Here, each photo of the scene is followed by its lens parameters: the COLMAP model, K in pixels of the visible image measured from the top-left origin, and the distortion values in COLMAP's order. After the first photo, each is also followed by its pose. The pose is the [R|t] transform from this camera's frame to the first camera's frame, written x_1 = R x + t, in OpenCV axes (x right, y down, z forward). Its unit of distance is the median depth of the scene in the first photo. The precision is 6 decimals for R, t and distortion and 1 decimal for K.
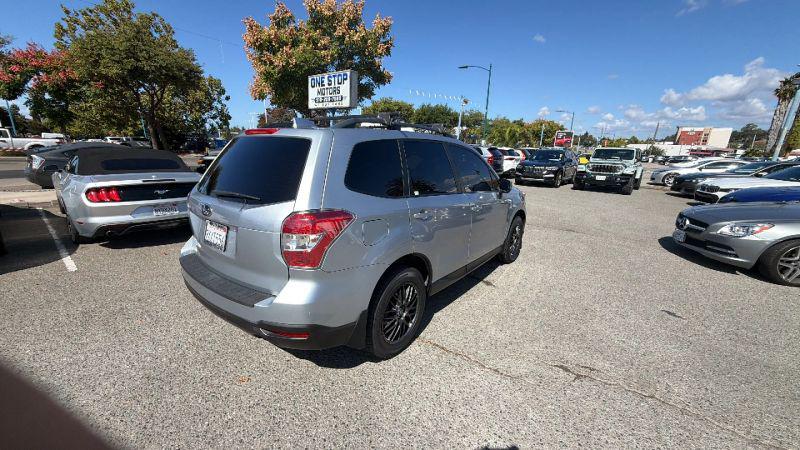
lens RADIAL K [[307.6, 0, 399.8], [0, 307.6, 222.7], [0, 0, 1]] dist [0.001359, 0.000549]
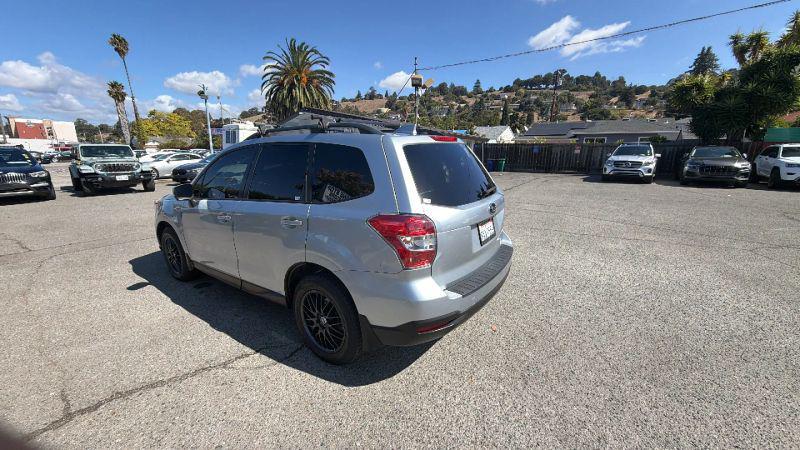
lens RADIAL K [[307.6, 0, 402.4], [0, 307.6, 221.5], [0, 0, 1]] dist [0.001359, 0.000549]
pose [[-0.052853, -0.253977, 0.965765, -0.268532], [0.239642, 0.935630, 0.259167, -0.055895], [-0.969422, 0.245136, 0.011413, 0.196725]]
